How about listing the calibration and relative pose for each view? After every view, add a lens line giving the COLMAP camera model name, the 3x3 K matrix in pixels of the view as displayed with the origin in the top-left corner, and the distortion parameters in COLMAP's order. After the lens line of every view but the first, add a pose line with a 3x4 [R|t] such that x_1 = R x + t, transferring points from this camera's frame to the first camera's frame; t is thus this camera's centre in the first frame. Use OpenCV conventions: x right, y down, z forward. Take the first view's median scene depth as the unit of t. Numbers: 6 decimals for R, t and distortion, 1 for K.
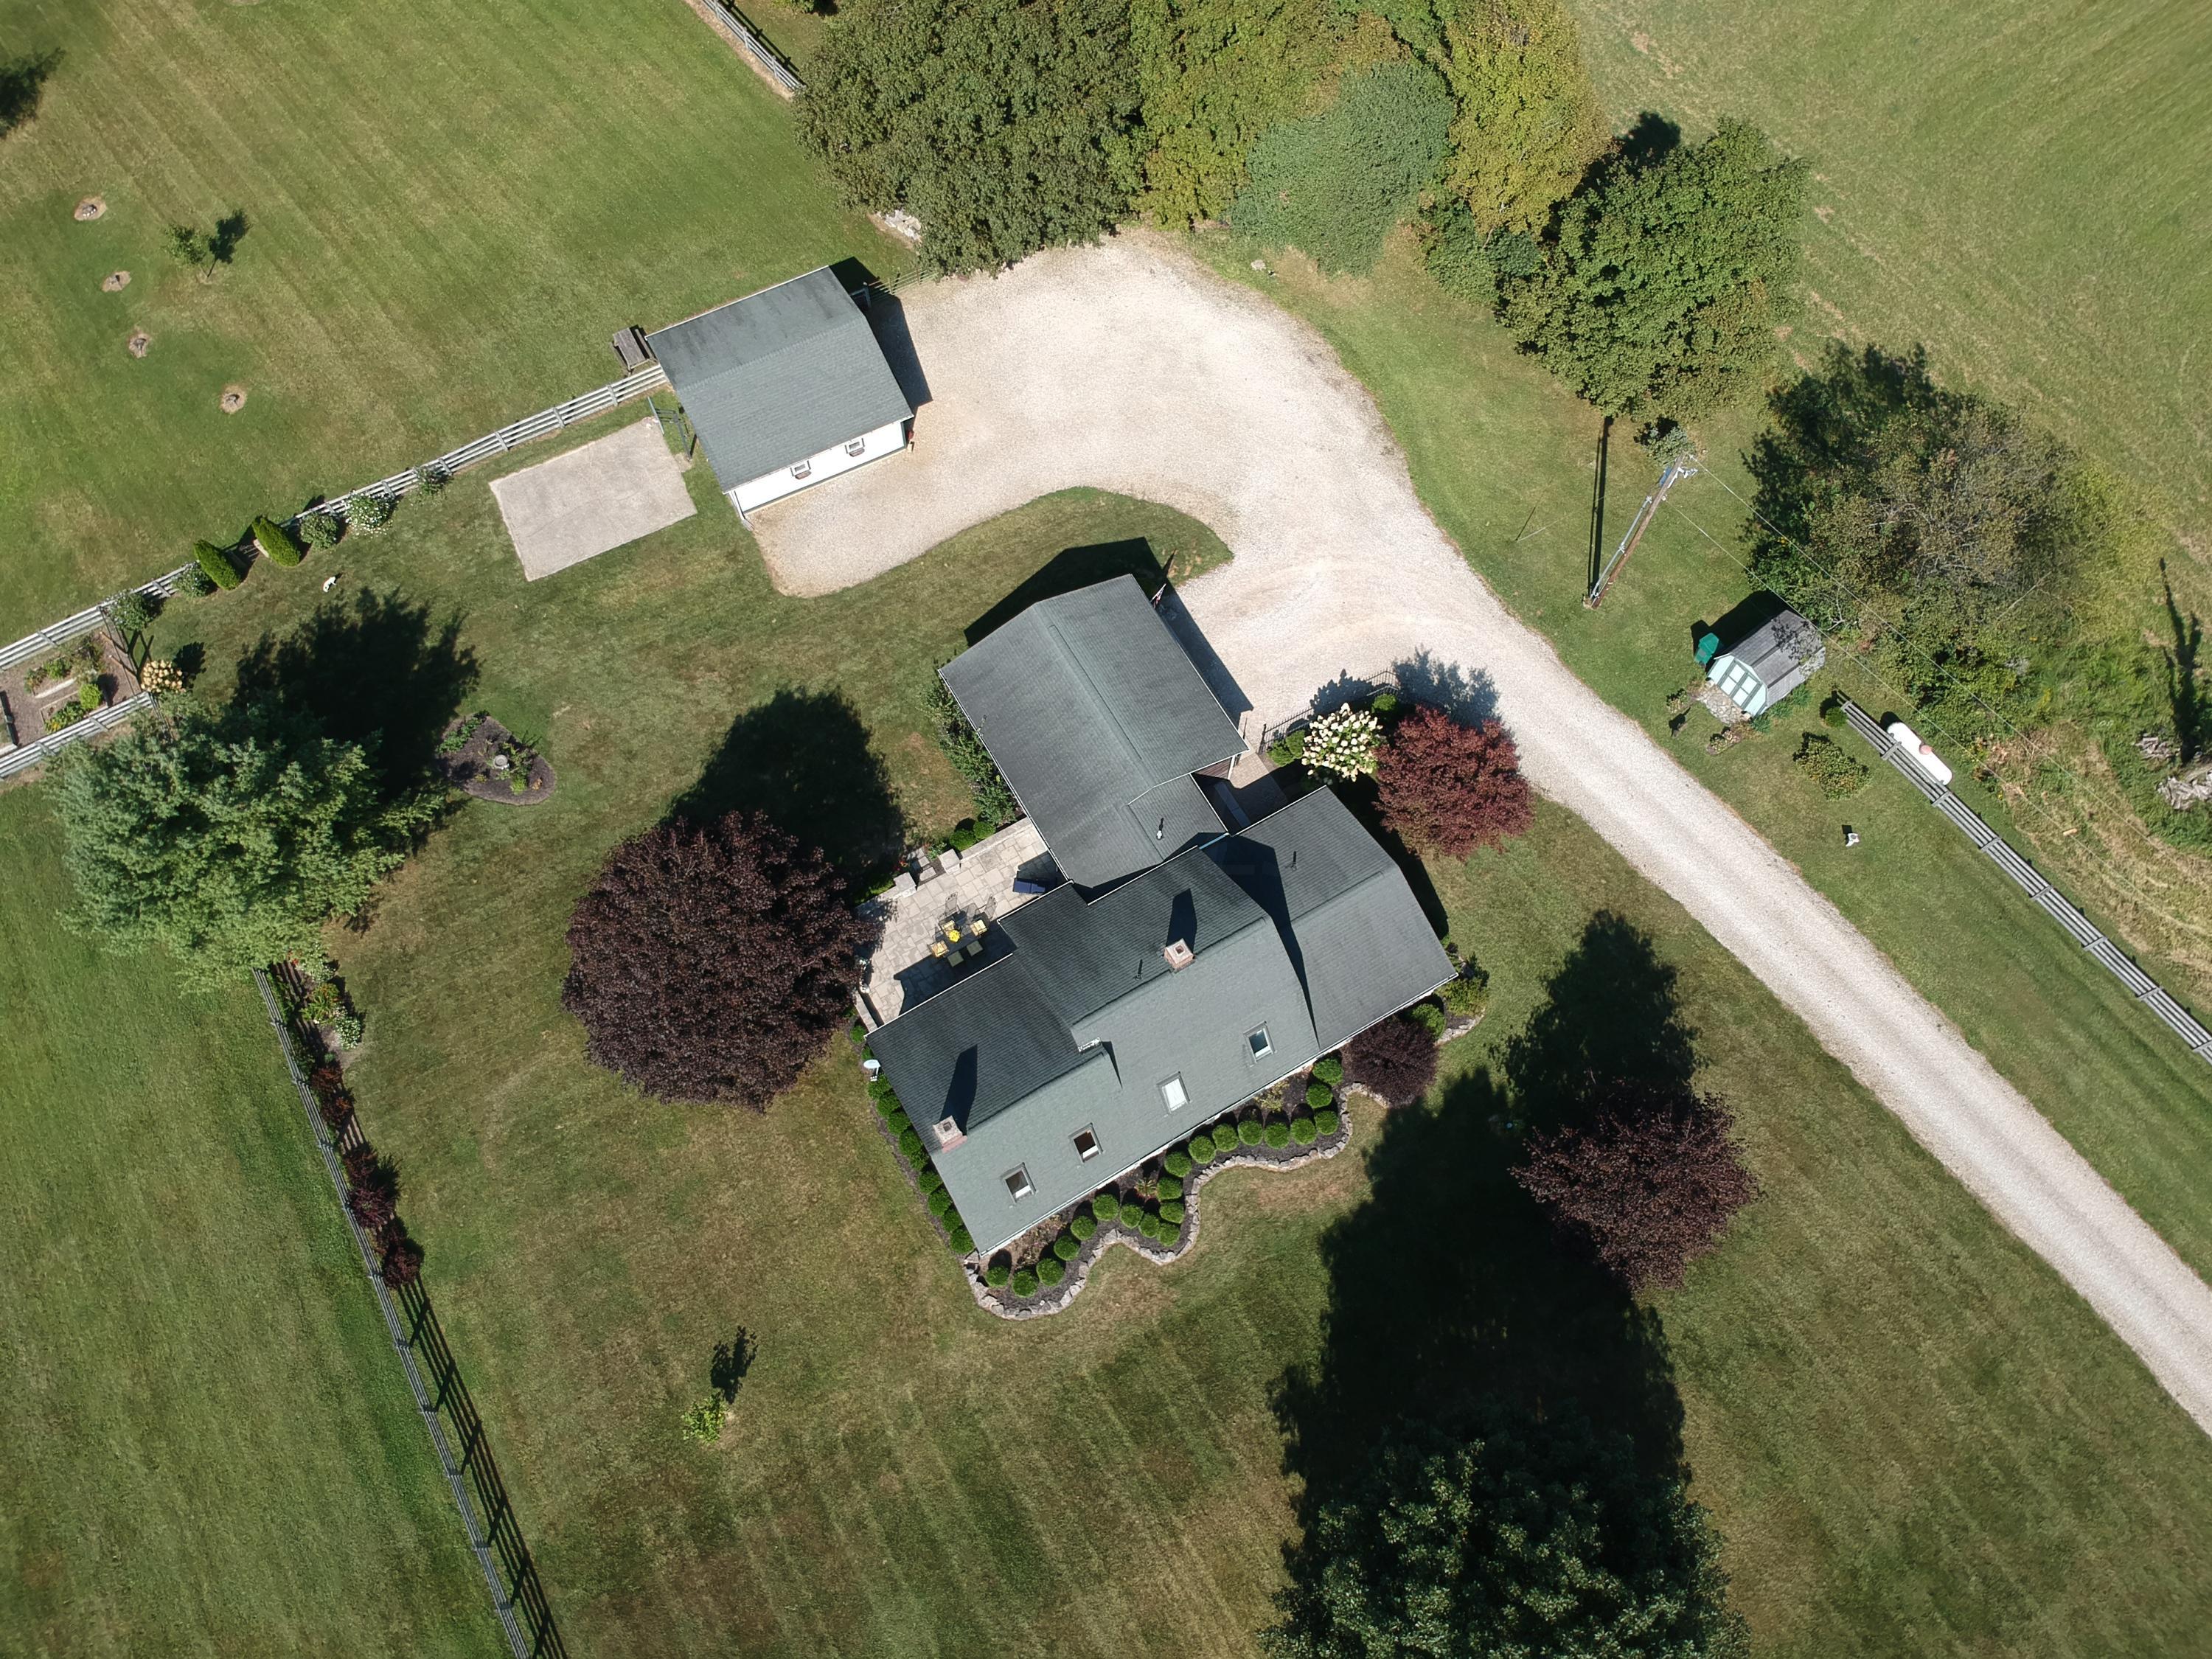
lens RADIAL K [[1645.8, 0, 1106.0], [0, 1645.8, 829.5], [0, 0, 1]] dist [0.043837, -0.105407]
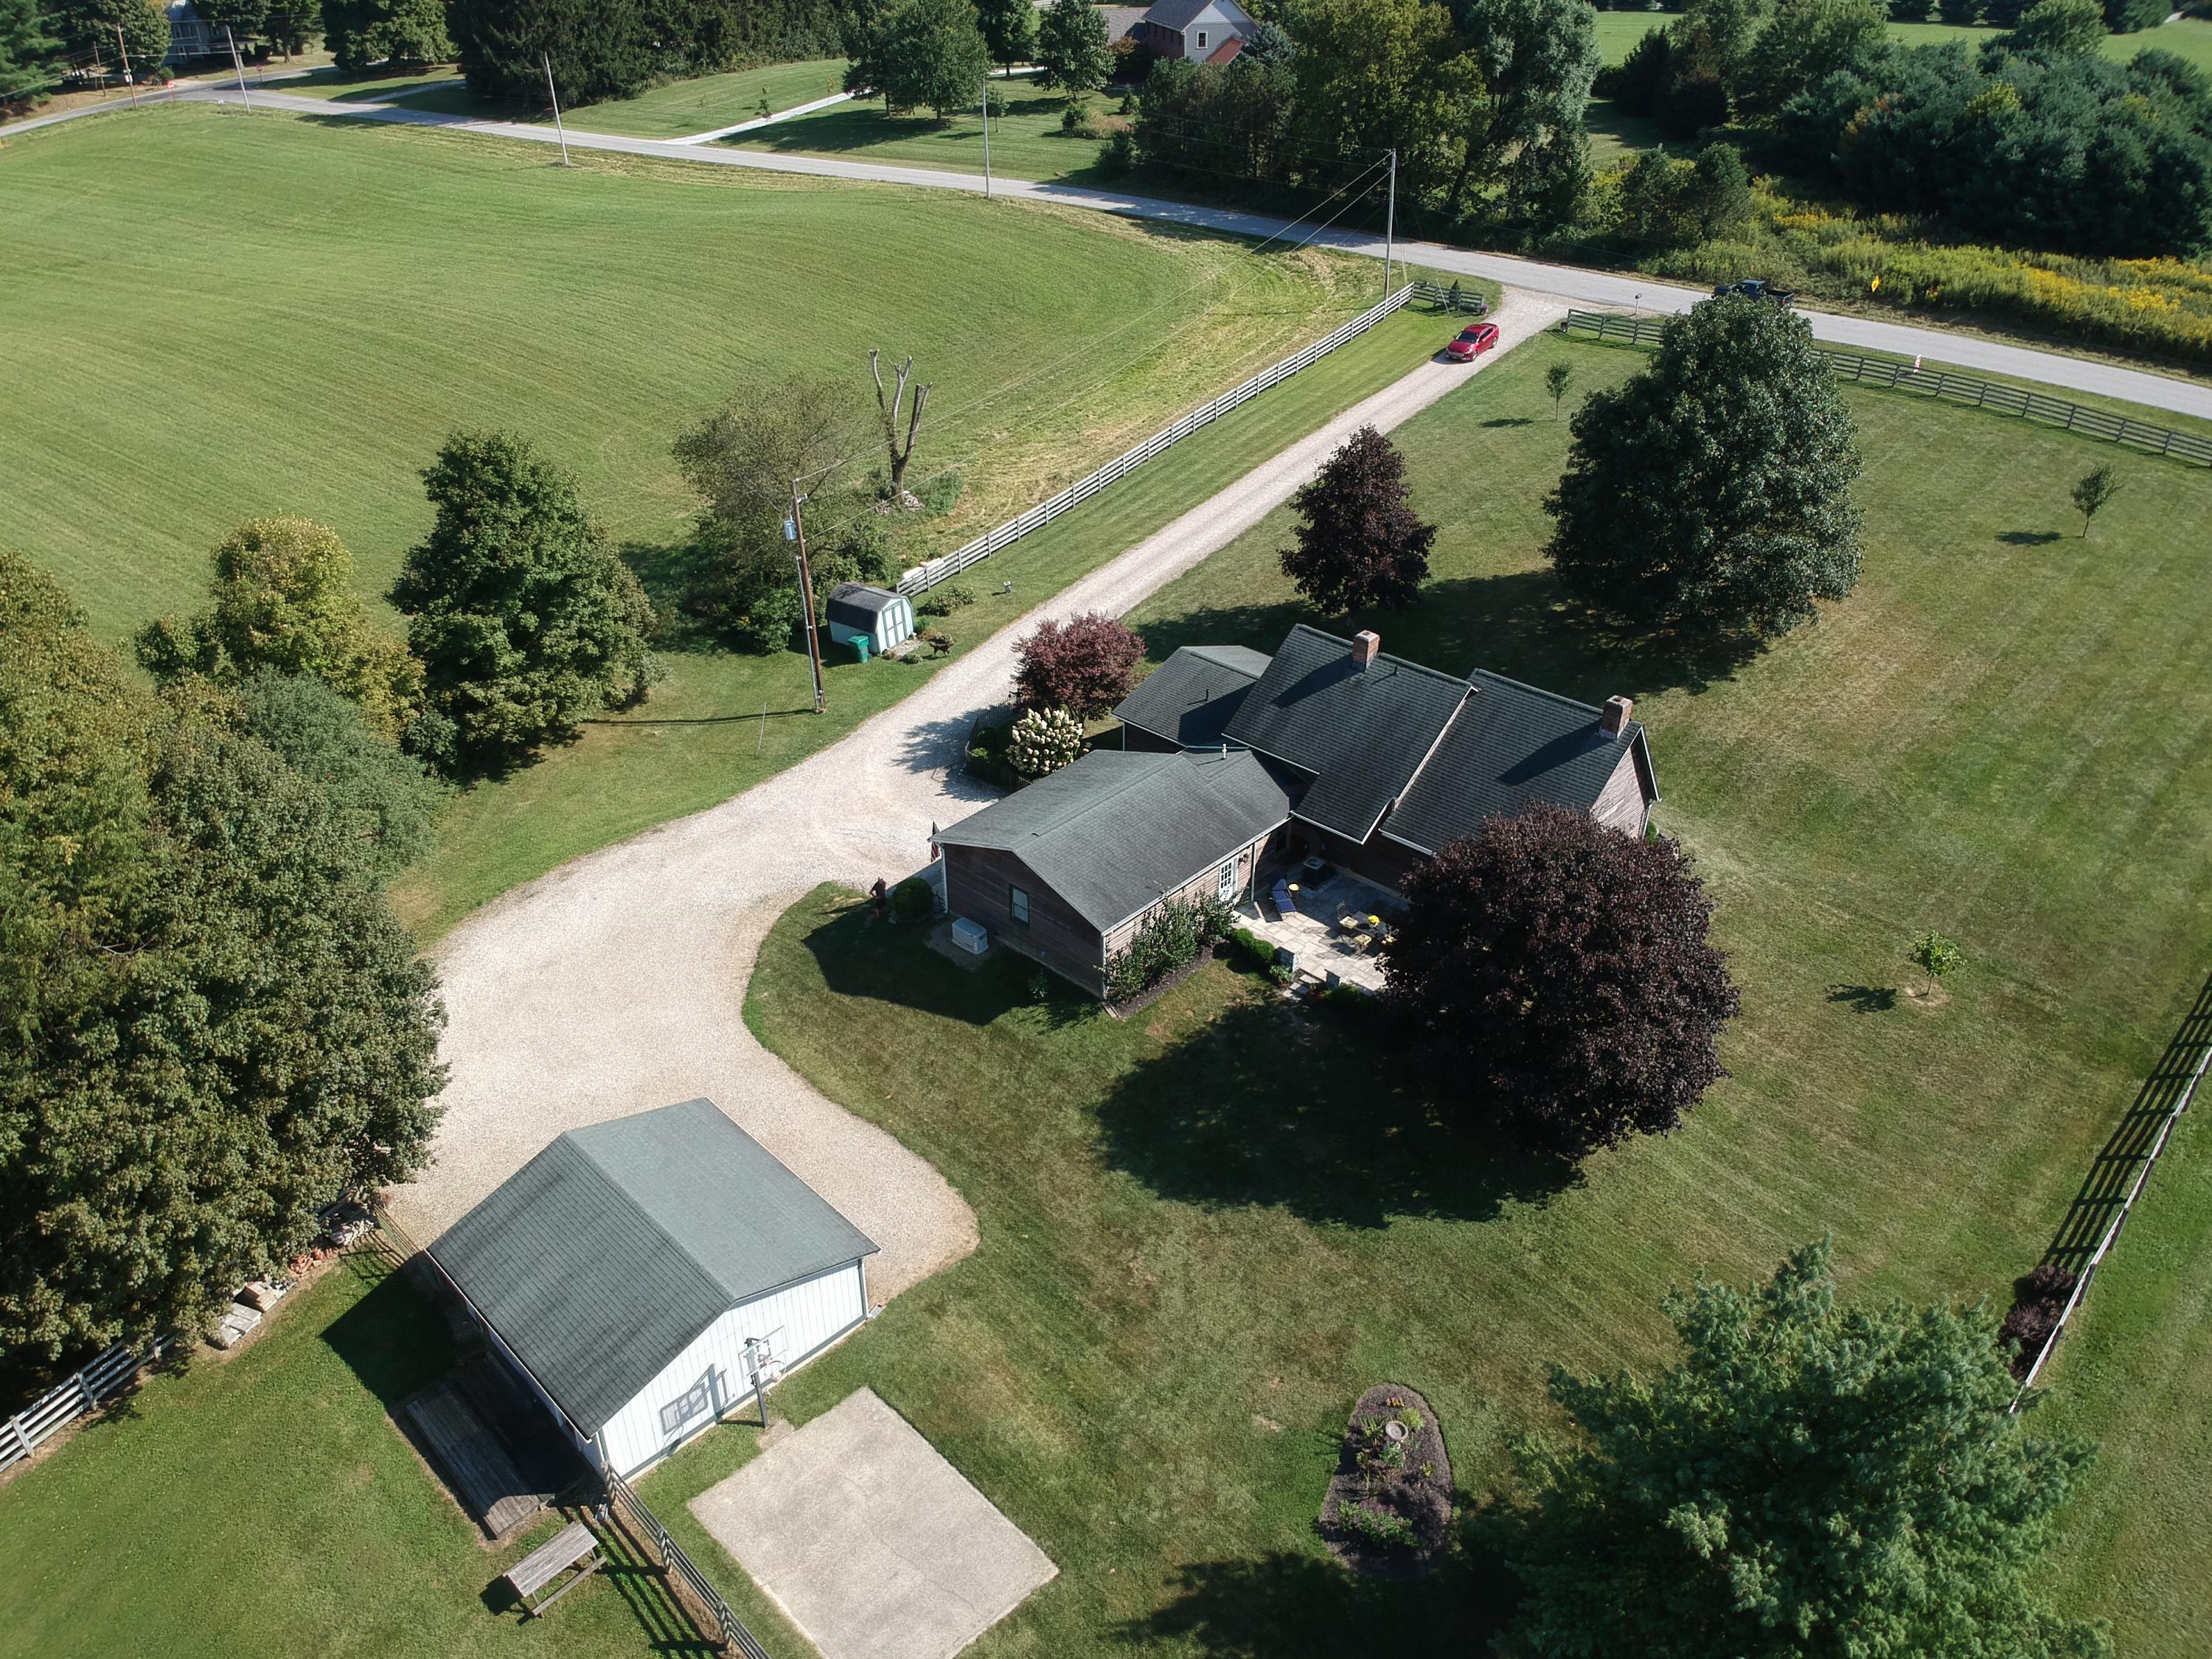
lens RADIAL K [[1670.2, 0, 1106.0], [0, 1670.2, 829.5], [0, 0, 1]] dist [0.073999, -0.116295]
pose [[-0.302998, -0.500693, 0.810863, -0.778587], [0.875869, 0.189002, 0.443995, -0.493456], [-0.375560, 0.844740, 0.381274, 0.629935]]
